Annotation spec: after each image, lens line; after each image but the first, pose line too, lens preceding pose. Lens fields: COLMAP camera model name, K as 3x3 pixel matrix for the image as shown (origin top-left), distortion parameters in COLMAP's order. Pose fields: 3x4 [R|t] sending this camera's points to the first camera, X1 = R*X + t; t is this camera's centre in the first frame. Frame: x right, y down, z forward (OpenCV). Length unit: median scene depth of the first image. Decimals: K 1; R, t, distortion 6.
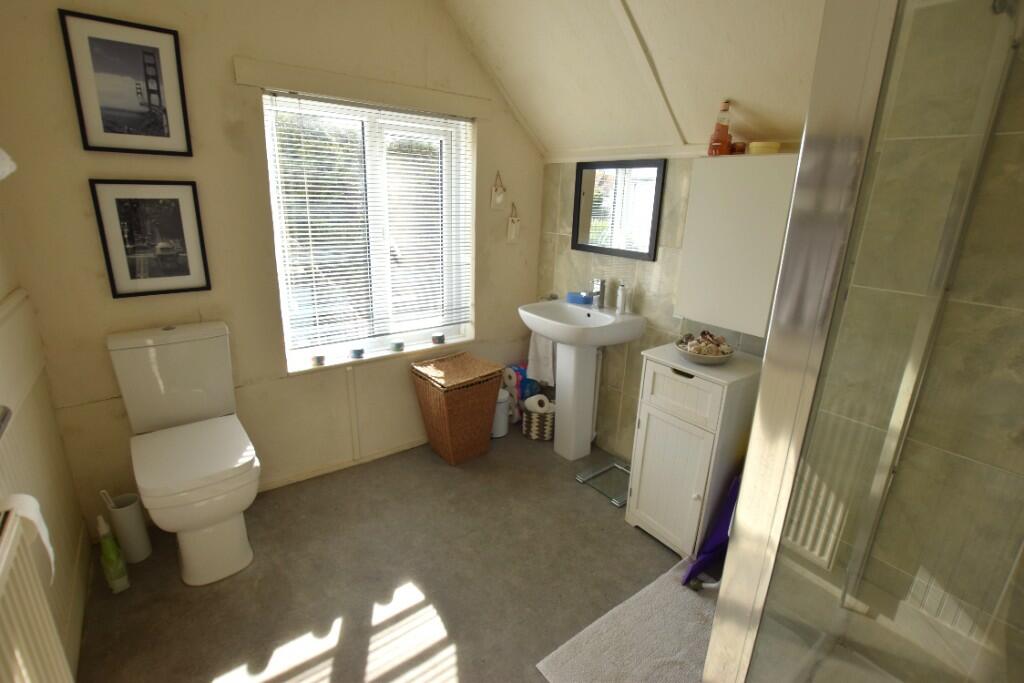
lens RADIAL K [[487.7, 0, 512.0], [0, 487.7, 341.5], [0, 0, 1]] dist [-0.001096, -0.000479]
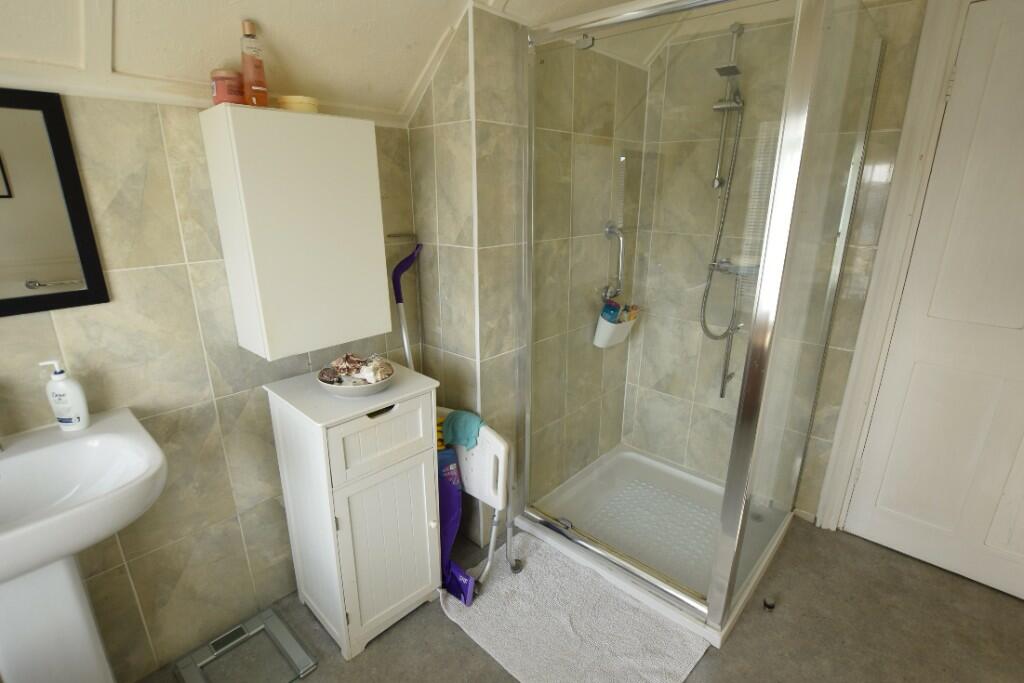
lens RADIAL K [[487.7, 0, 512.0], [0, 487.7, 341.5], [0, 0, 1]] dist [-0.001096, -0.000479]
pose [[-0.184439, -0.329519, 0.925959, -0.306373], [0.283858, 0.884114, 0.371169, -0.222394], [-0.940960, 0.331299, -0.069529, 0.734619]]
